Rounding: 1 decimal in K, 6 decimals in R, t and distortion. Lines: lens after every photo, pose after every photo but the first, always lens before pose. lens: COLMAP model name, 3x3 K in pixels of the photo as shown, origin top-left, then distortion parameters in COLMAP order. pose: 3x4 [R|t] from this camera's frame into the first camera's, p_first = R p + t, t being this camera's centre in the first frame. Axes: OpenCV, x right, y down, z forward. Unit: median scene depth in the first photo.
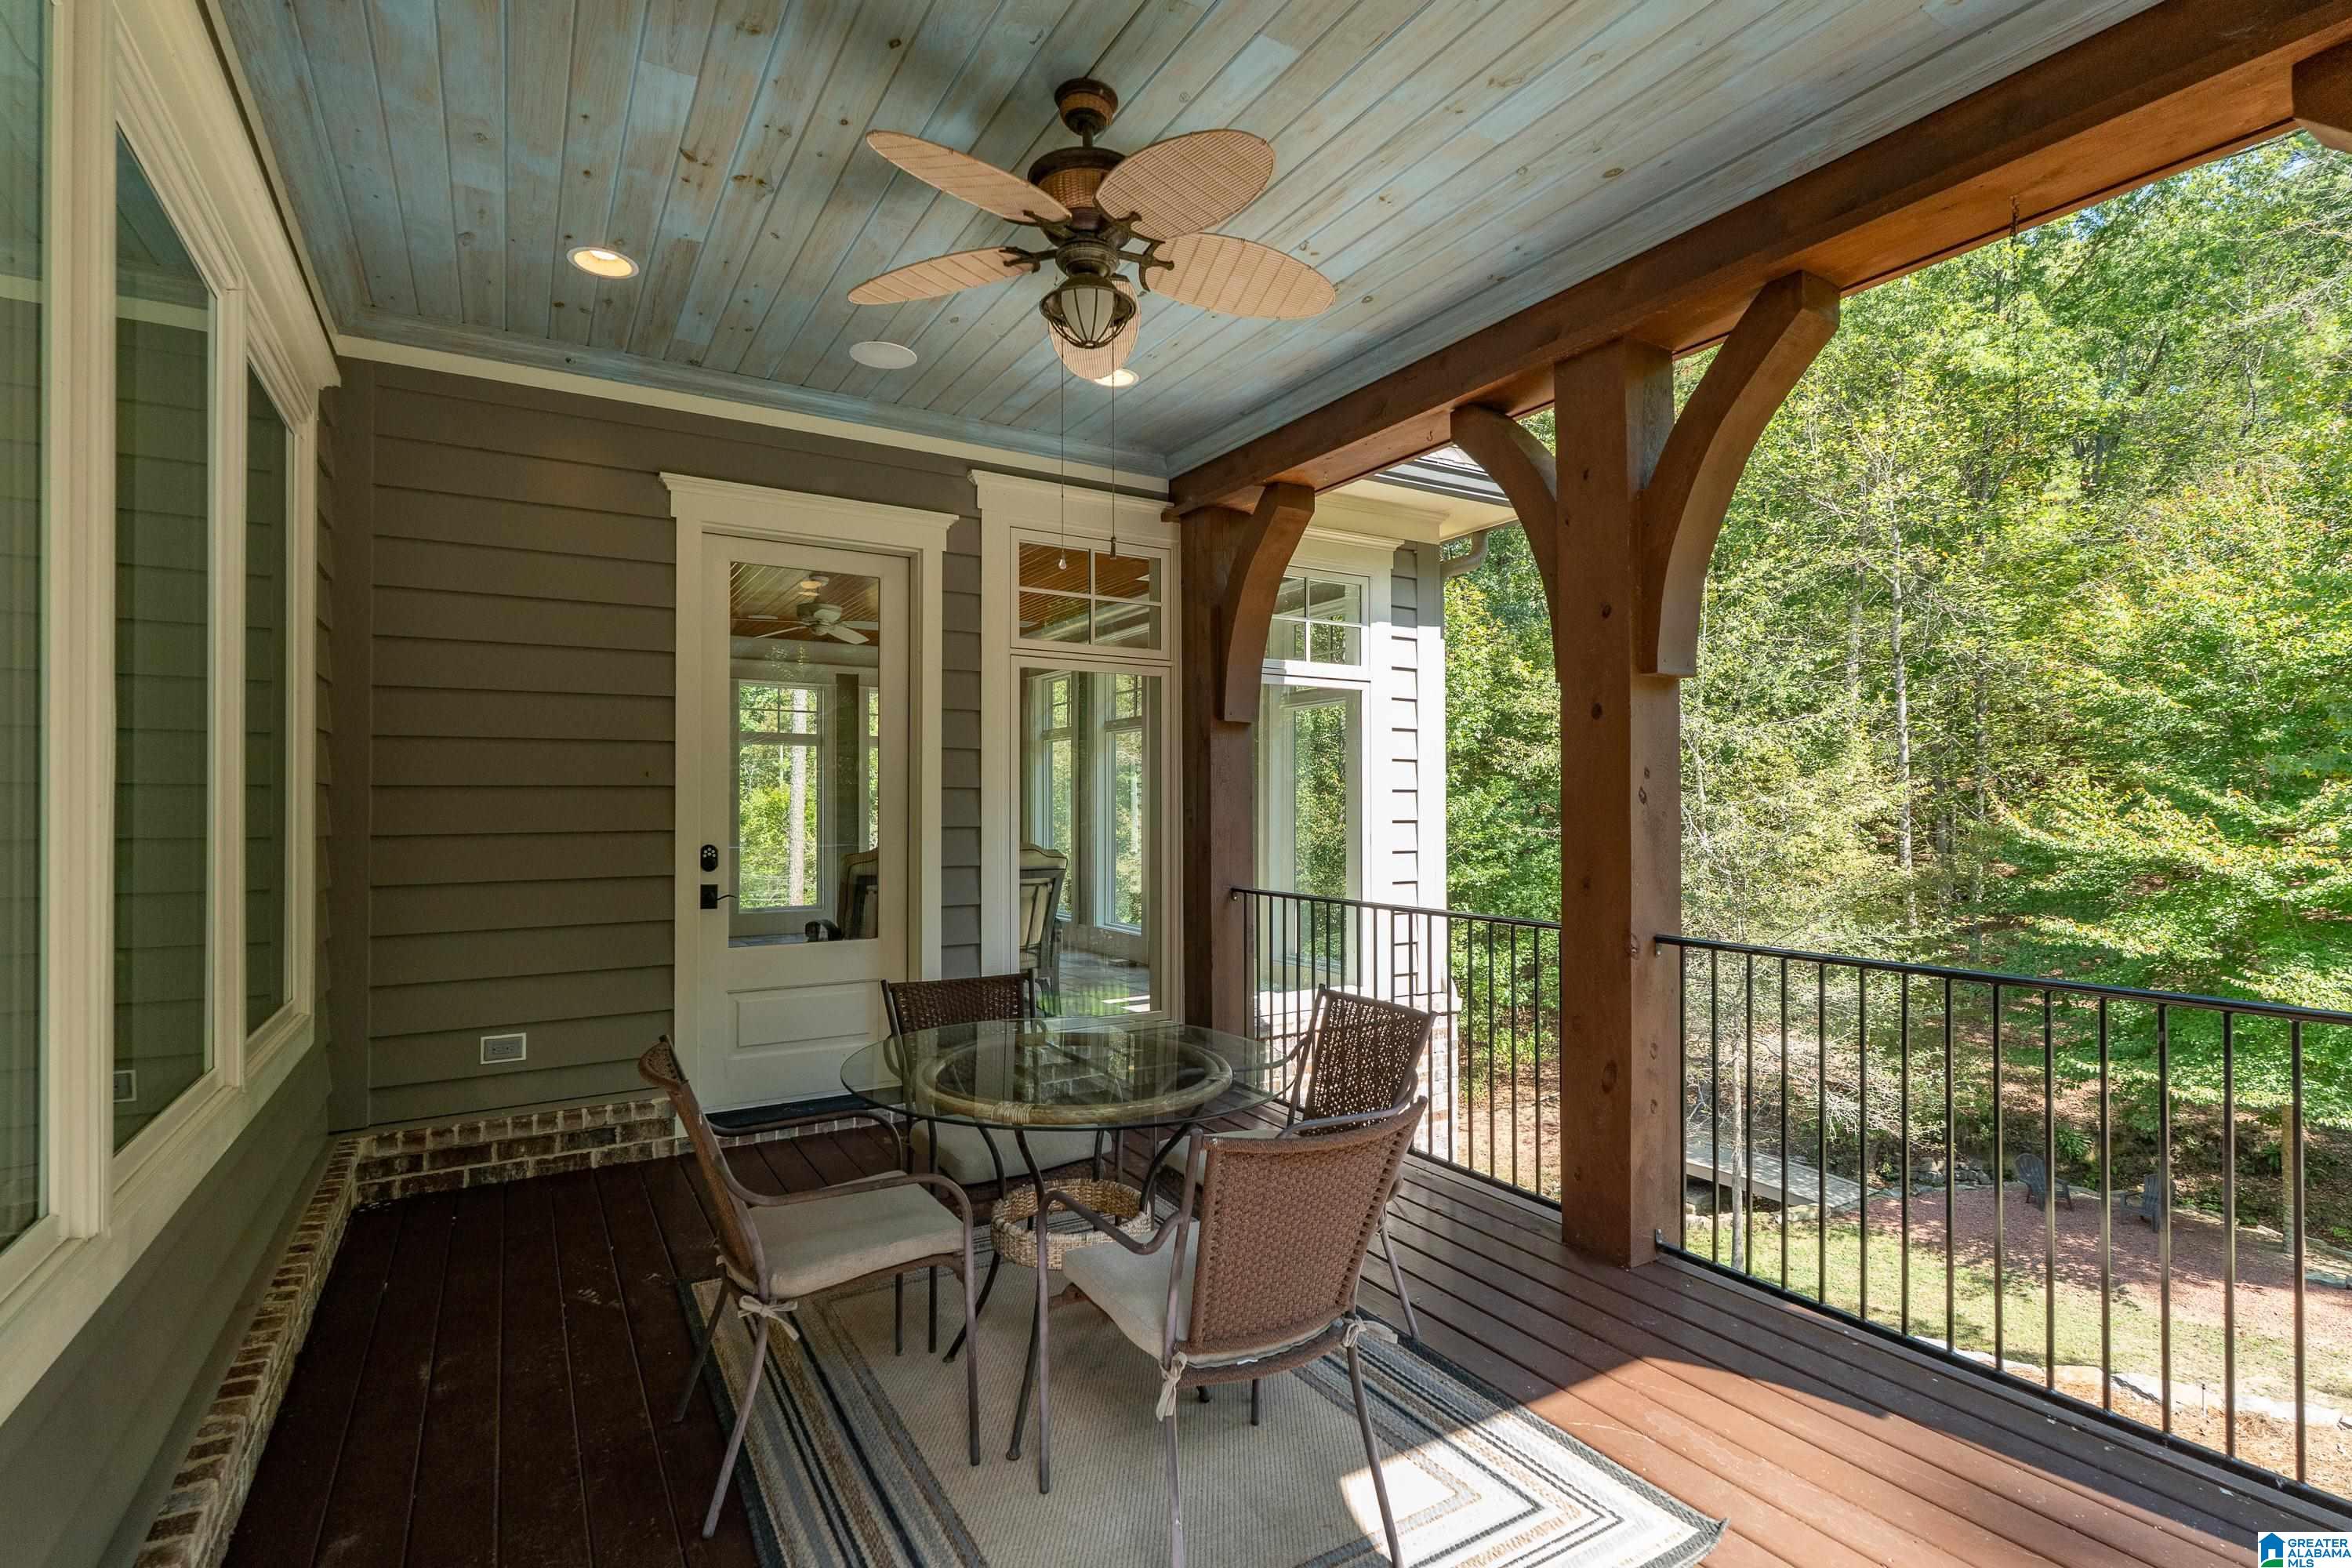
lens RADIAL K [[1131.2, 0, 1176.0], [0, 1131.2, 784.0], [0, 0, 1]] dist [-0.004732, 0.000592]
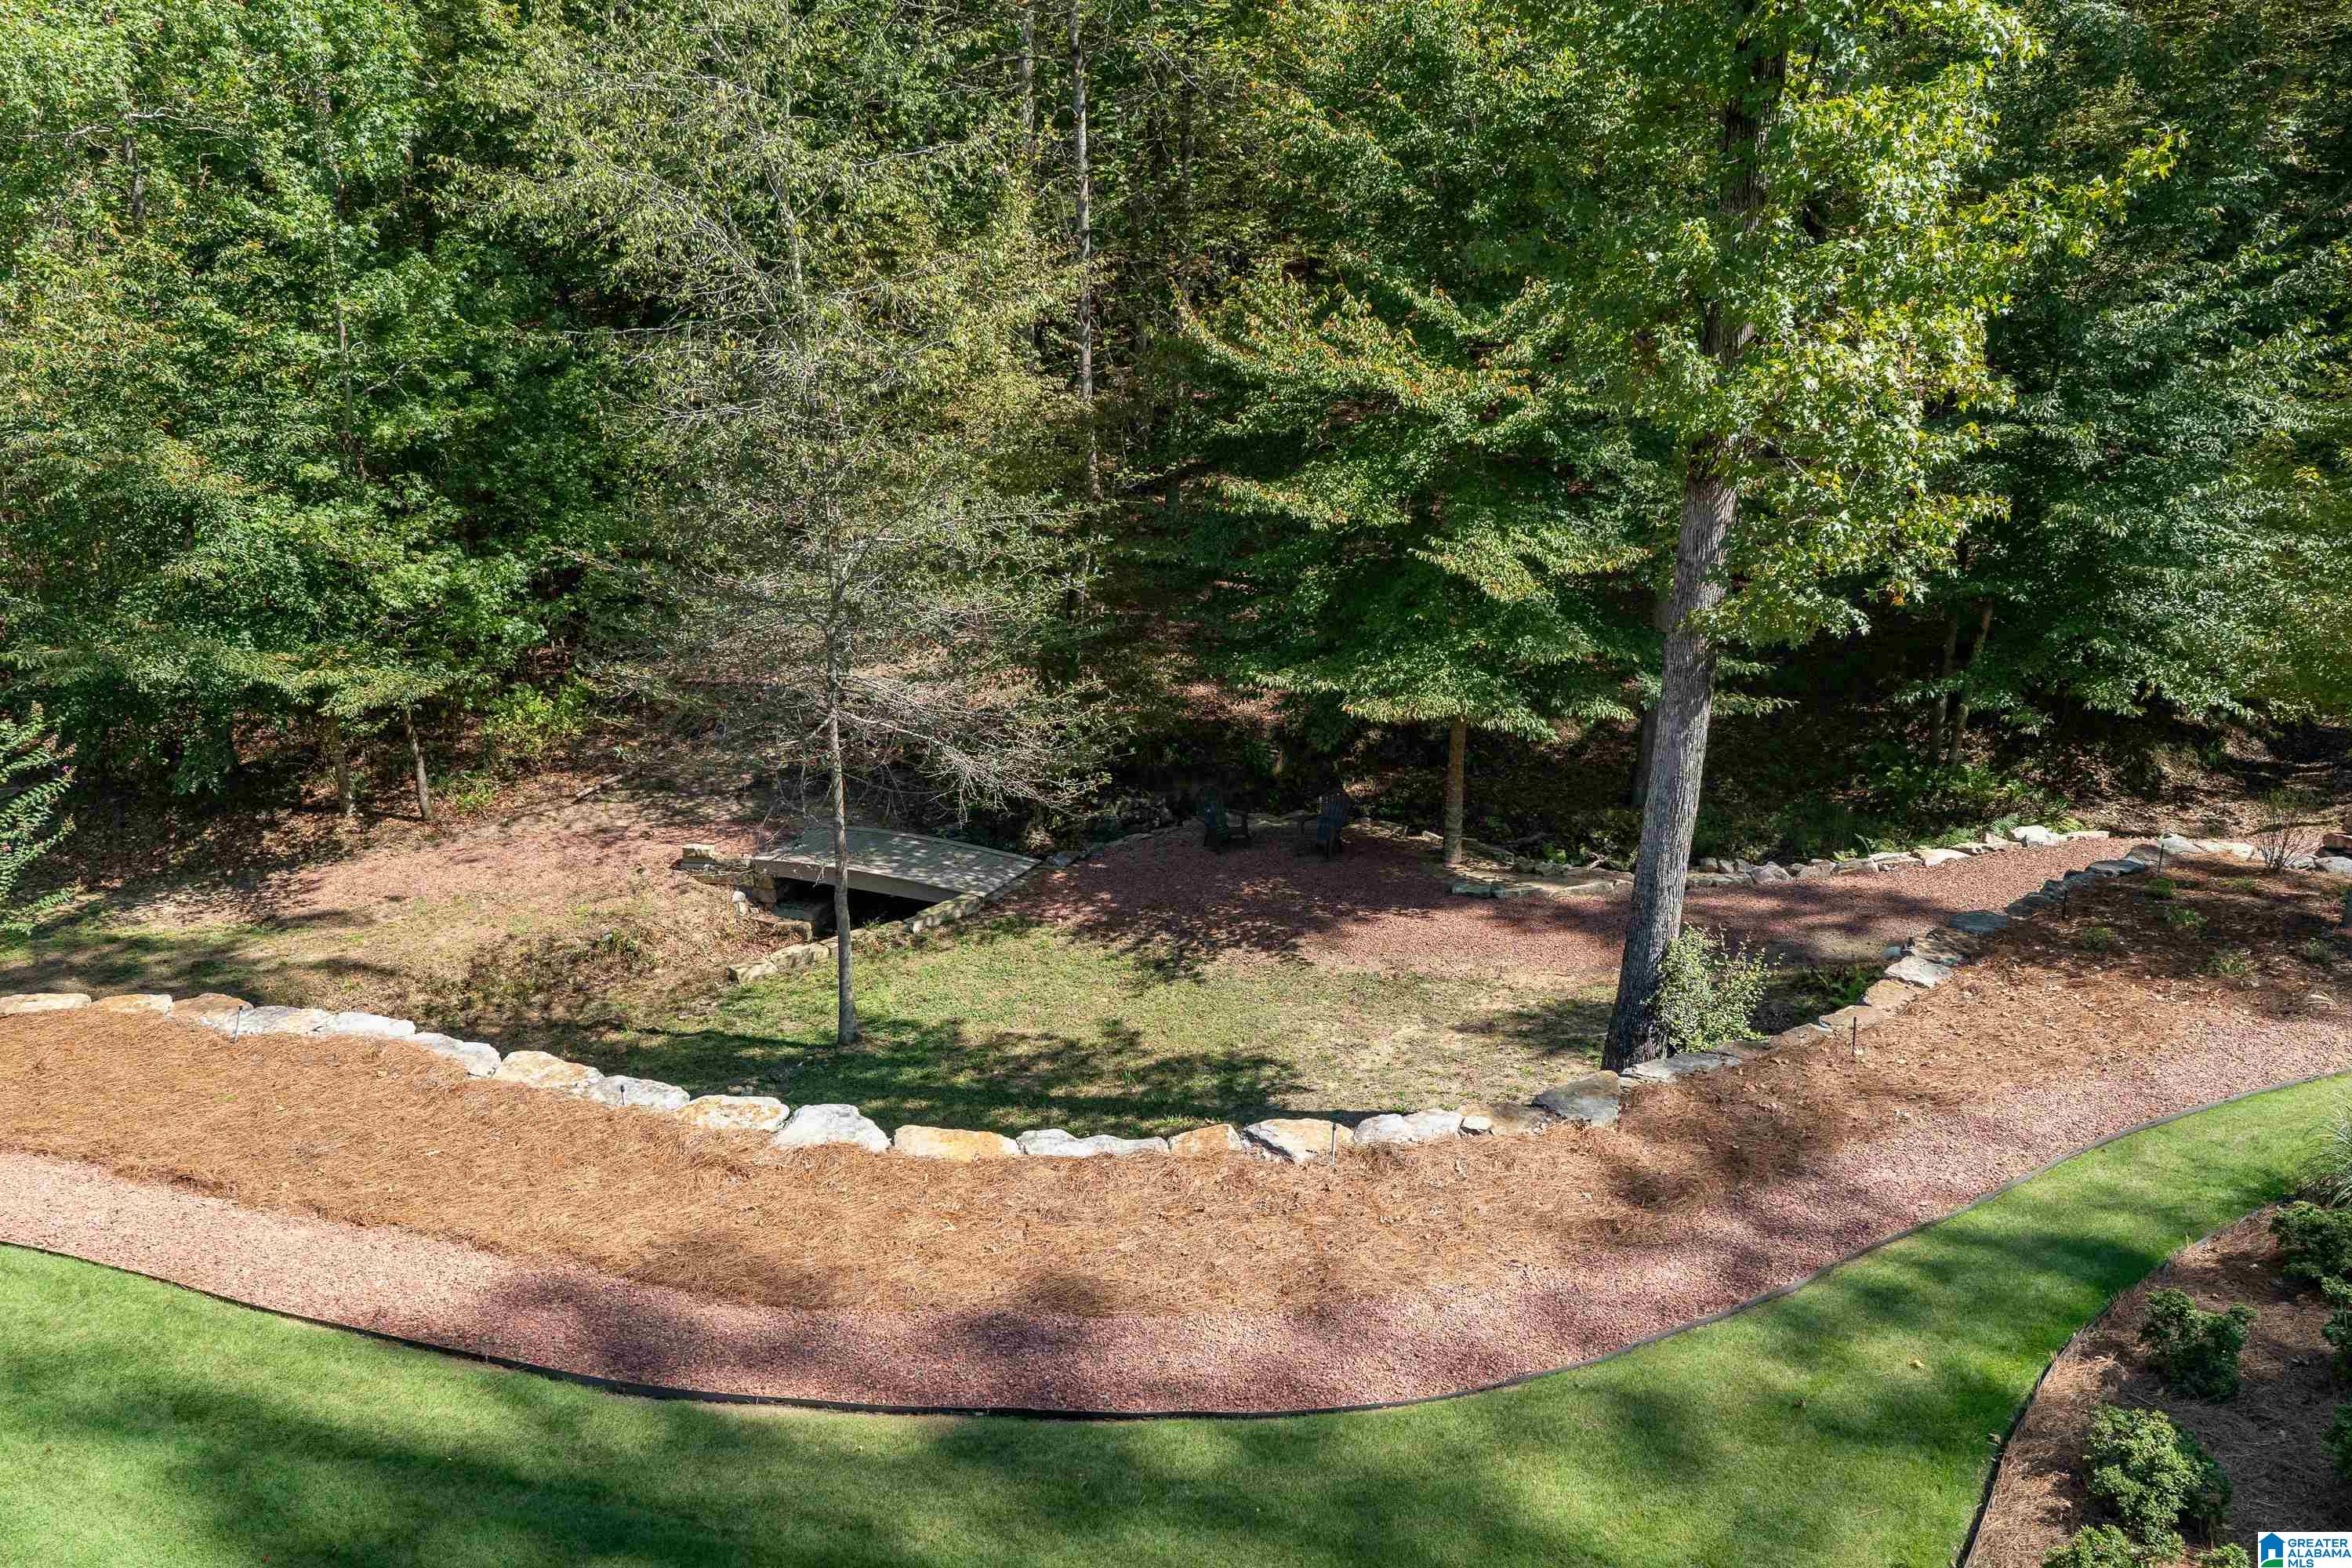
lens RADIAL K [[1683.2, 0, 1218.2], [0, 1683.2, 901.8], [0, 0, 1]] dist [0.012264, 0.001166]
pose [[0.811162, -0.188830, 0.553498, 0.119686], [-0.025629, 0.934051, 0.356218, -0.008394], [-0.584260, -0.303136, 0.752827, 0.115604]]
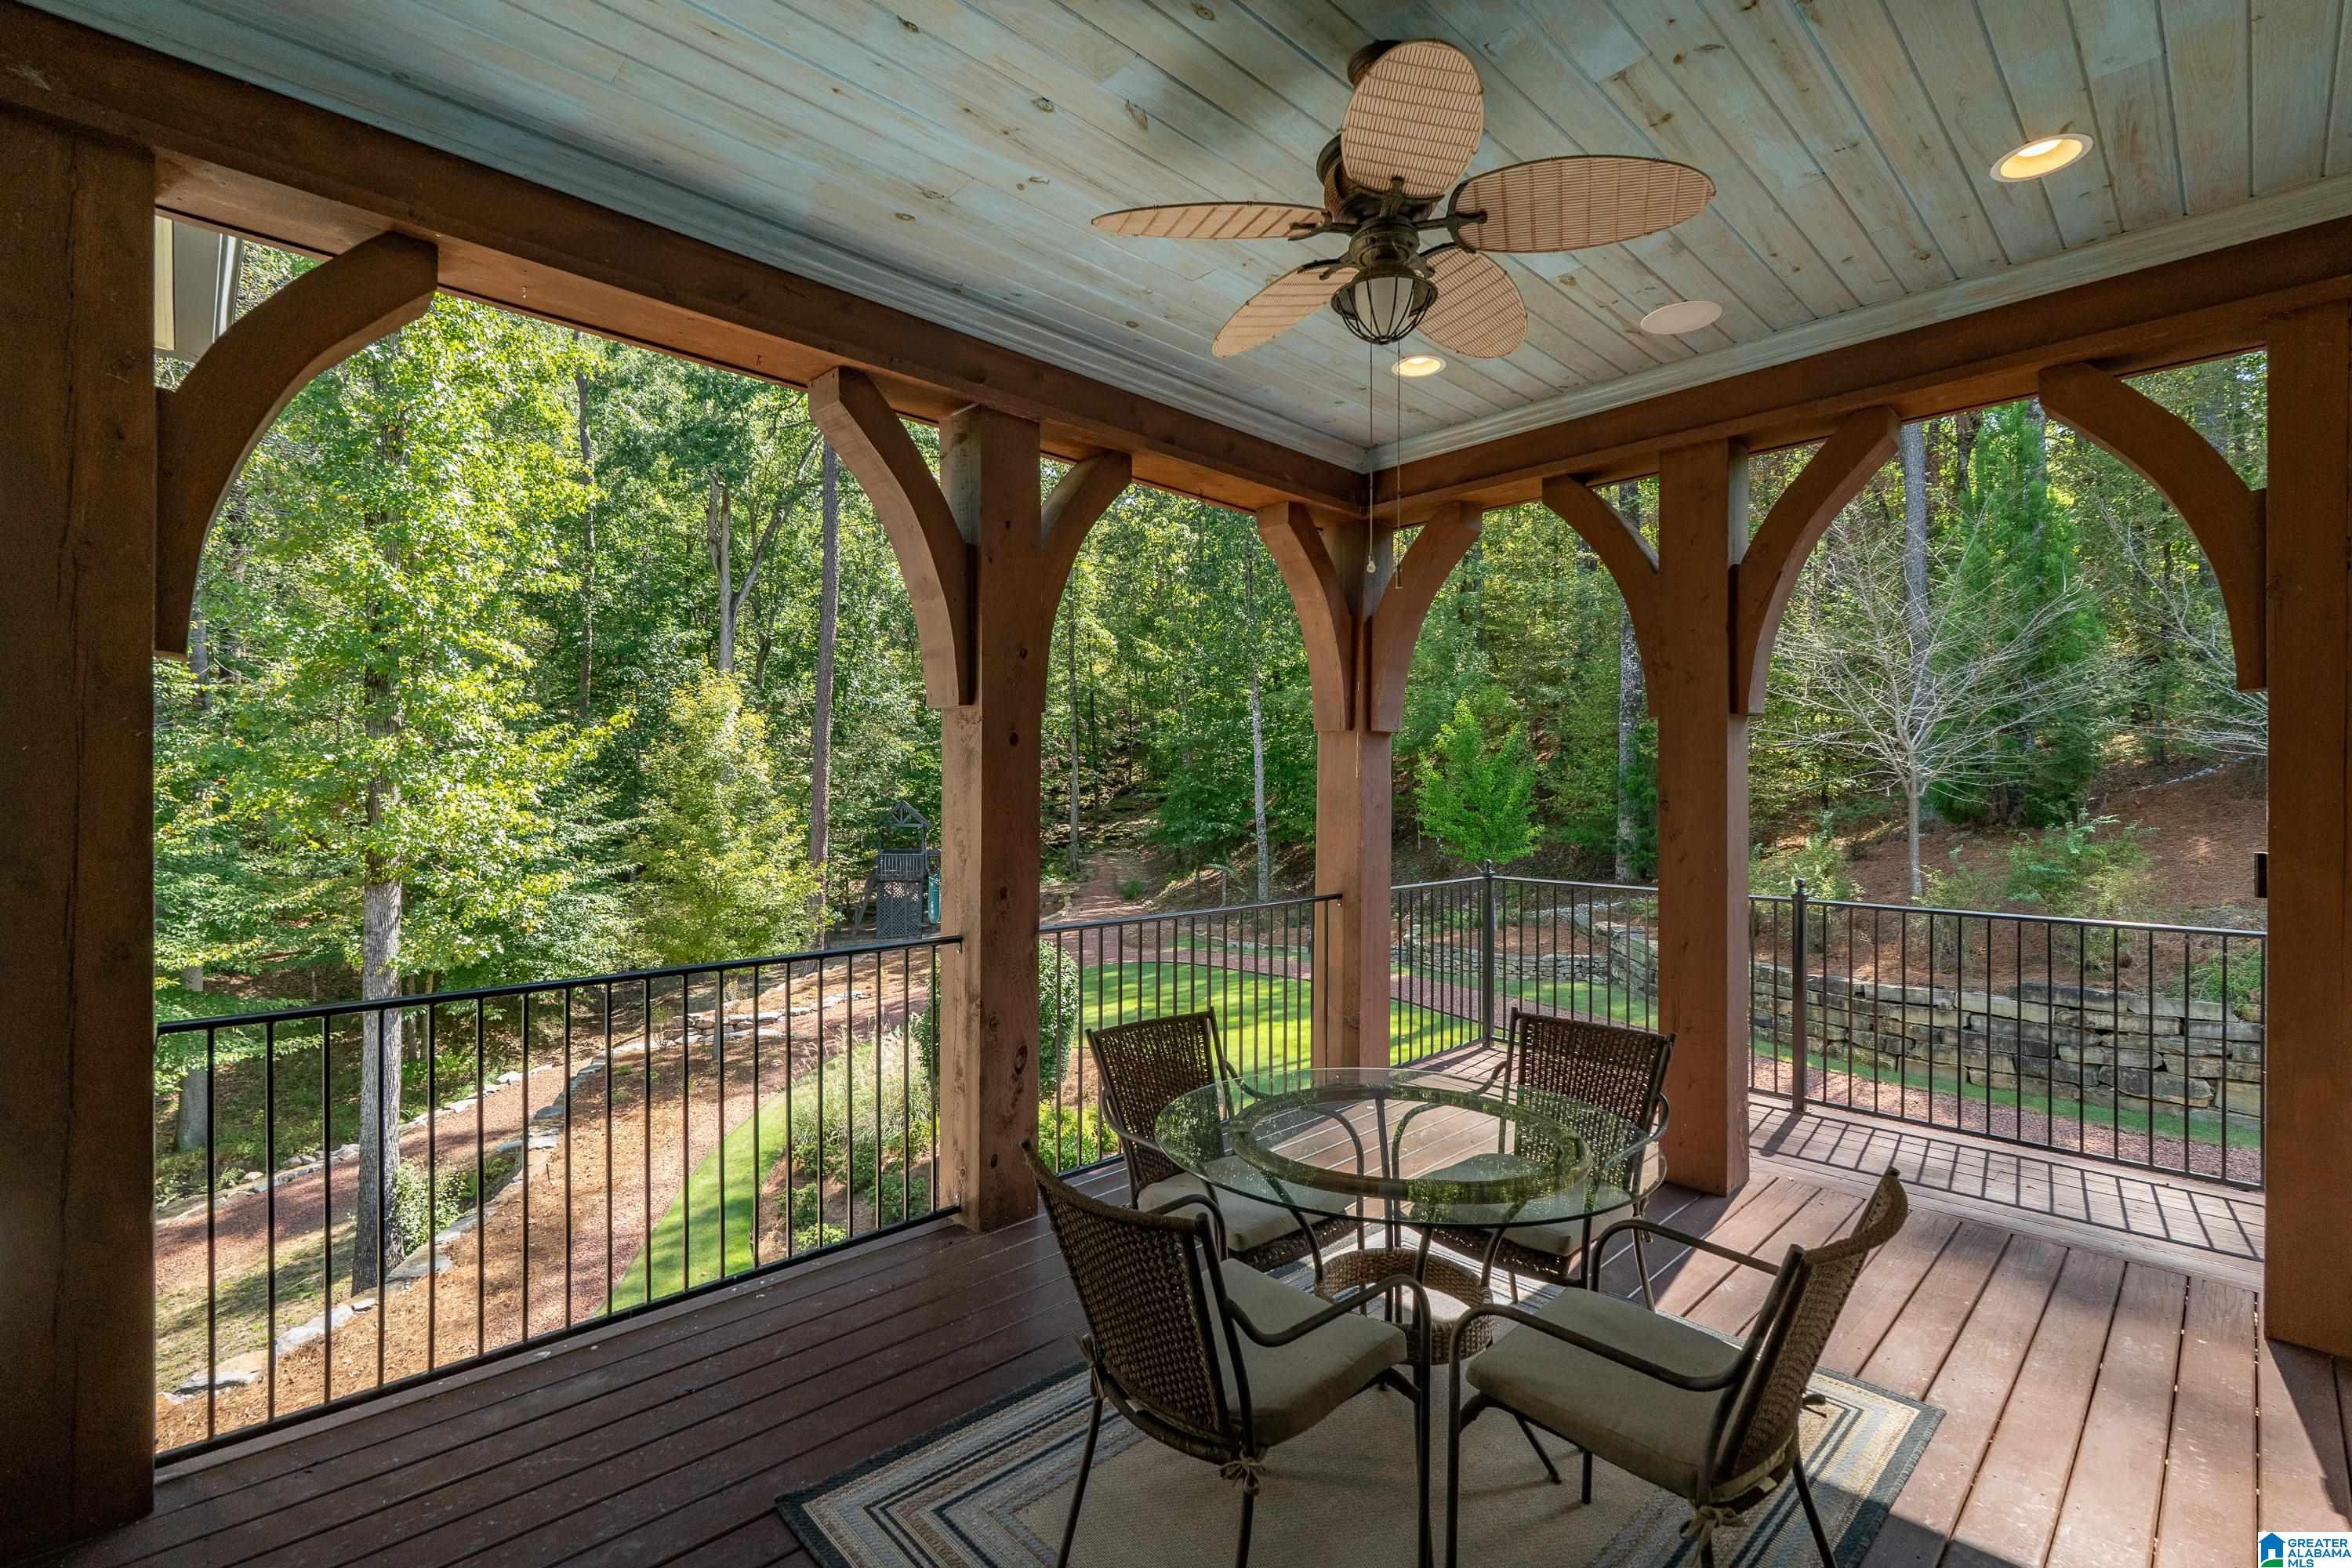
lens RADIAL K [[1028.2, 0, 1176.0], [0, 1028.2, 784.0], [0, 0, 1]] dist [-0.004379, -0.000110]
pose [[-0.217207, -0.001088, 0.976125, -0.116102], [-0.022651, 0.999736, -0.003926, -0.006382], [-0.975863, -0.022963, -0.217174, 0.196164]]
